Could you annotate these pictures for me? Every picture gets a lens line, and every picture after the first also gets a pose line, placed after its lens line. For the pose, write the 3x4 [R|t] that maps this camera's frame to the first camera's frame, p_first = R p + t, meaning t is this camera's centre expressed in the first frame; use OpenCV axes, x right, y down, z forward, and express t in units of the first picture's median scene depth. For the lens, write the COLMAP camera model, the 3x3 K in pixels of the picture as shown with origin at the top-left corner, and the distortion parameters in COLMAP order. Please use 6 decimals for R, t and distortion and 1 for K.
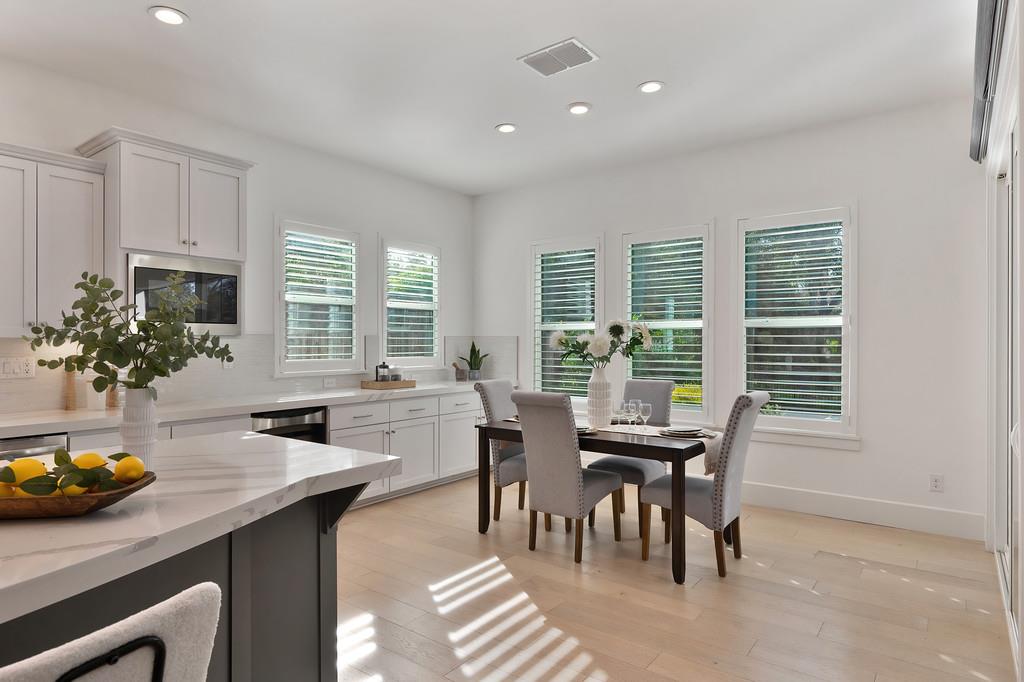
lens RADIAL K [[571.6, 0, 510.2], [0, 571.6, 342.4], [0, 0, 1]] dist [-0.017315, 0.000014]
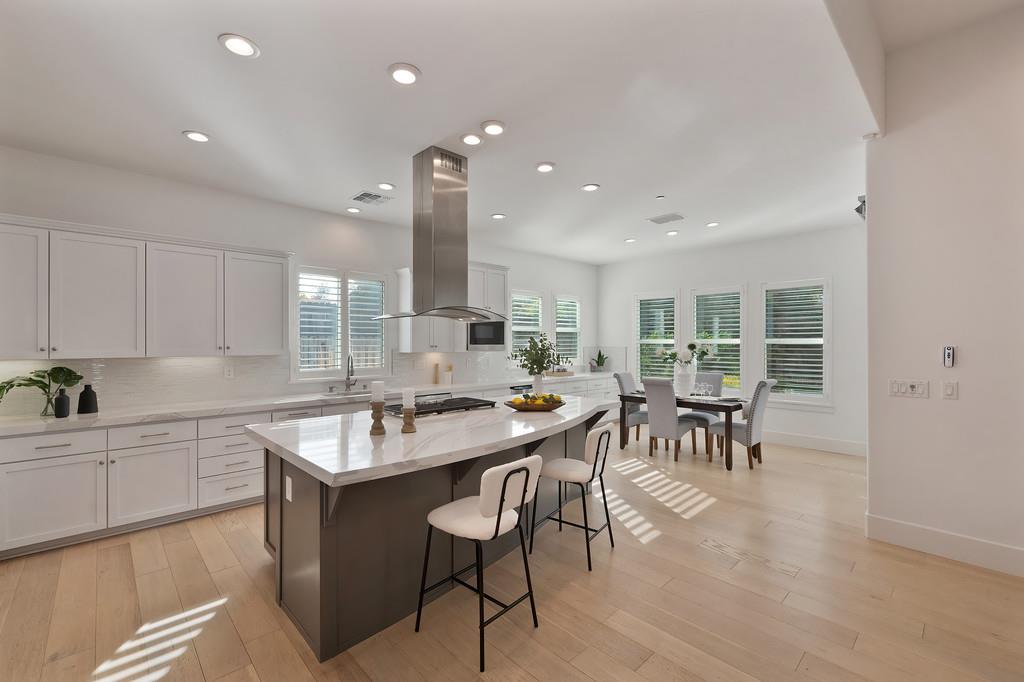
lens RADIAL K [[415.6, 0, 508.6], [0, 415.6, 344.8], [0, 0, 1]] dist [-0.021476, -0.000310]
pose [[0.984289, -0.001417, -0.176561, -0.172393], [0.002381, 0.999983, 0.005247, -0.036121], [0.176551, -0.005585, 0.984276, -0.467654]]
